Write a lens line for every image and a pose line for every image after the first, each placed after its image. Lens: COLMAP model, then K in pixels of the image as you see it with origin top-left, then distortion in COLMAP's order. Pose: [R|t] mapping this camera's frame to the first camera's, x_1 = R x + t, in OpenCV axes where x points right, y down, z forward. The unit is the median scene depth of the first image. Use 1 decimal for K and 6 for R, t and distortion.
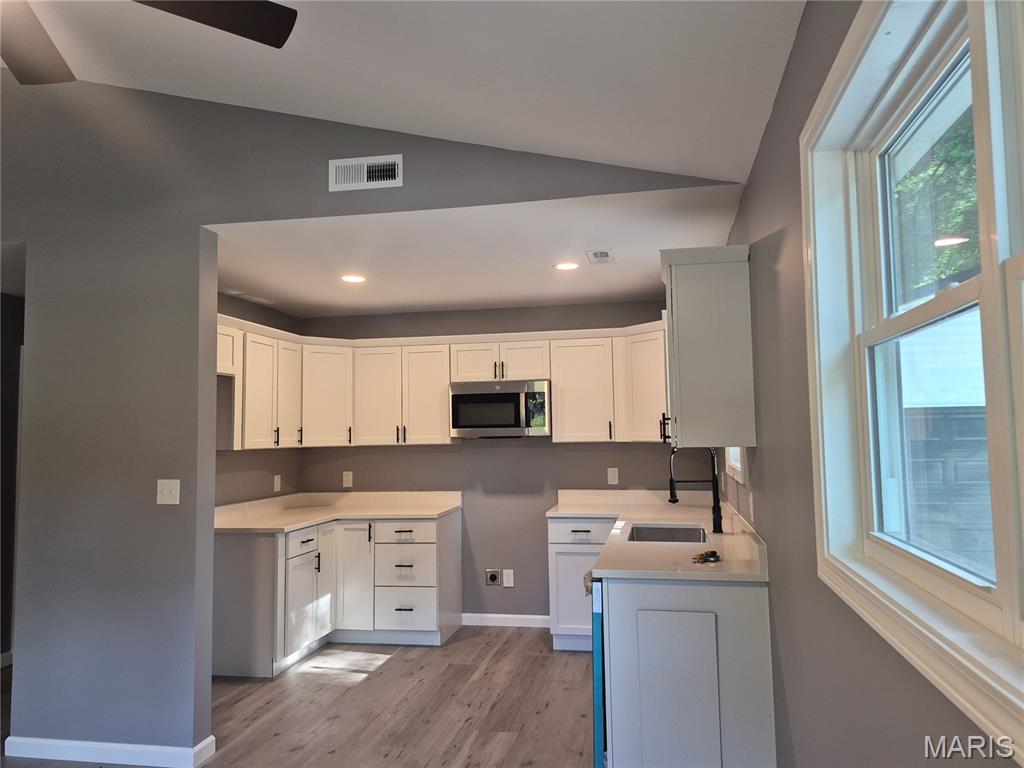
lens RADIAL K [[711.6, 0, 532.1], [0, 711.6, 373.8], [0, 0, 1]] dist [0.072432, -0.075478]
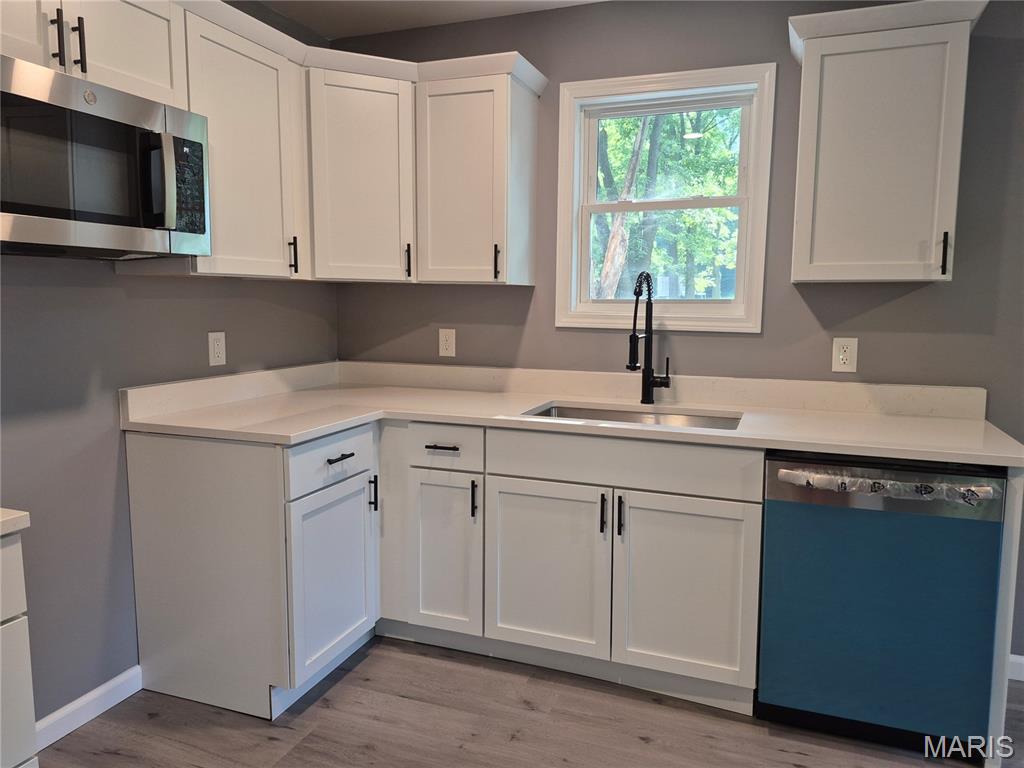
lens RADIAL K [[711.6, 0, 527.2], [0, 711.6, 380.1], [0, 0, 1]] dist [0.072432, -0.075478]
pose [[0.169315, -0.096194, 0.980856, -0.349590], [-0.095312, 0.988962, 0.113442, 0.090633], [-0.980942, -0.112695, 0.158278, 0.731319]]
